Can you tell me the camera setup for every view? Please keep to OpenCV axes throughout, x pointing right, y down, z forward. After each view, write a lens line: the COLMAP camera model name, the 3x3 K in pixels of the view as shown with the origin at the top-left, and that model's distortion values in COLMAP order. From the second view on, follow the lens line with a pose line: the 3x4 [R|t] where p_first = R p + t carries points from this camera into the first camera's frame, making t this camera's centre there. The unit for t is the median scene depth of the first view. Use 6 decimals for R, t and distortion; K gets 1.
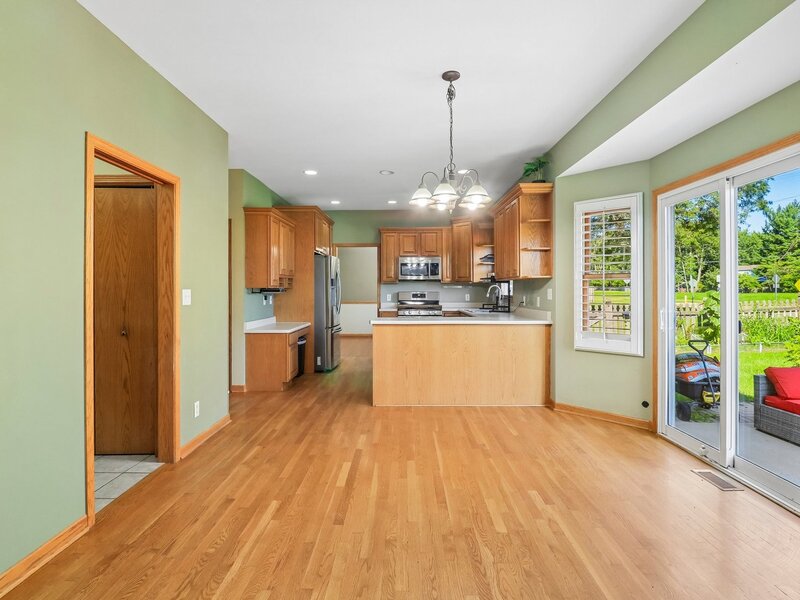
lens RADIAL K [[422.3, 0, 398.3], [0, 422.3, 288.4], [0, 0, 1]] dist [-0.014758, -0.001124]
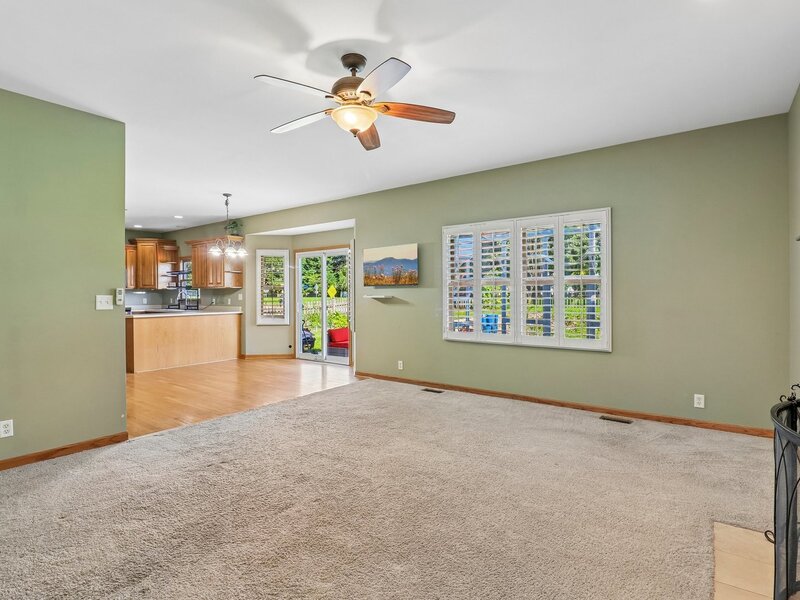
lens RADIAL K [[422.3, 0, 403.4], [0, 422.3, 293.8], [0, 0, 1]] dist [-0.014758, -0.001124]
pose [[0.582309, -0.000058, 0.812968, -0.615773], [0.000082, 1.000000, 0.000013, -0.000627], [-0.812968, 0.000059, 0.582309, -0.548563]]
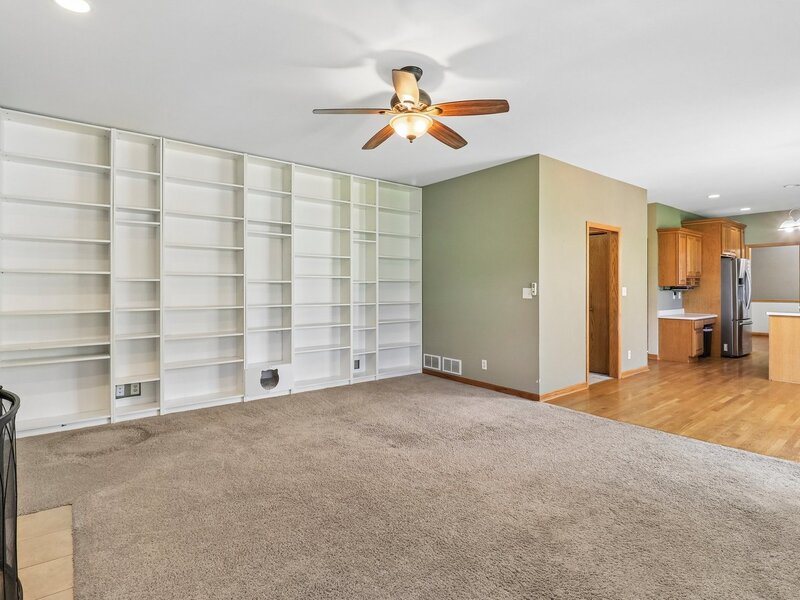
lens RADIAL K [[422.3, 0, 398.6], [0, 422.3, 284.8], [0, 0, 1]] dist [-0.014758, -0.001124]
pose [[0.625540, -0.001607, -0.780191, 0.190455], [0.000606, 0.999999, -0.001574, -0.004049], [0.780192, 0.000512, 0.625540, -0.561019]]
